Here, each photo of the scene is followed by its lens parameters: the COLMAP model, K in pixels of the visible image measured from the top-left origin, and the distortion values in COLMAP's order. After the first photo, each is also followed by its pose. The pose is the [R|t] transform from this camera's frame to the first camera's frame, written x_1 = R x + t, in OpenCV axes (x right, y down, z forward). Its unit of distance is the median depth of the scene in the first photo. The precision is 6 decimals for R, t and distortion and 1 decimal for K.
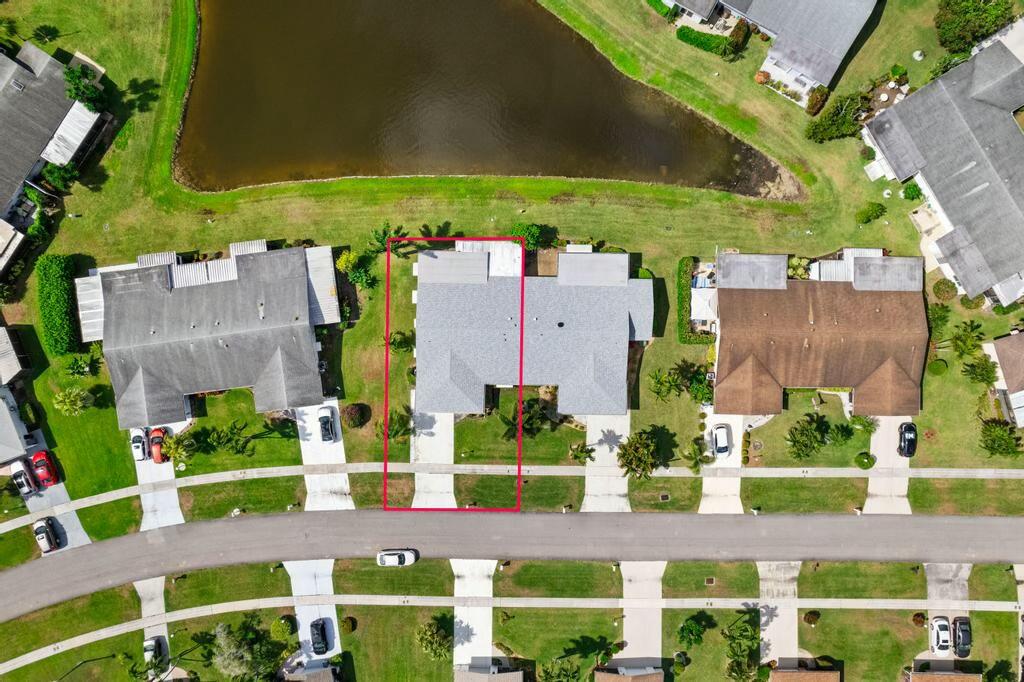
lens RADIAL K [[659.3, 0, 512.0], [0, 659.3, 341.0], [0, 0, 1]] dist [-0.058850, 0.054325]
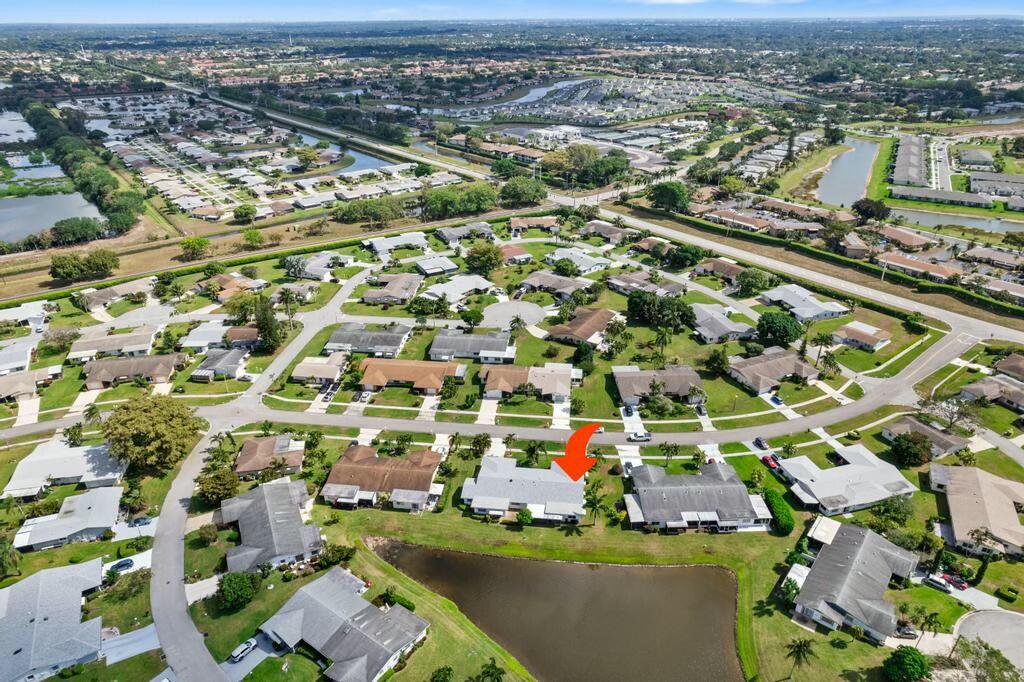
lens RADIAL K [[659.3, 0, 512.0], [0, 659.3, 341.0], [0, 0, 1]] dist [-0.058850, 0.054325]
pose [[-0.994398, -0.036281, 0.099281, -0.106894], [0.104929, -0.452259, 0.885693, -1.522132], [0.012766, 0.891148, 0.453532, -0.273204]]
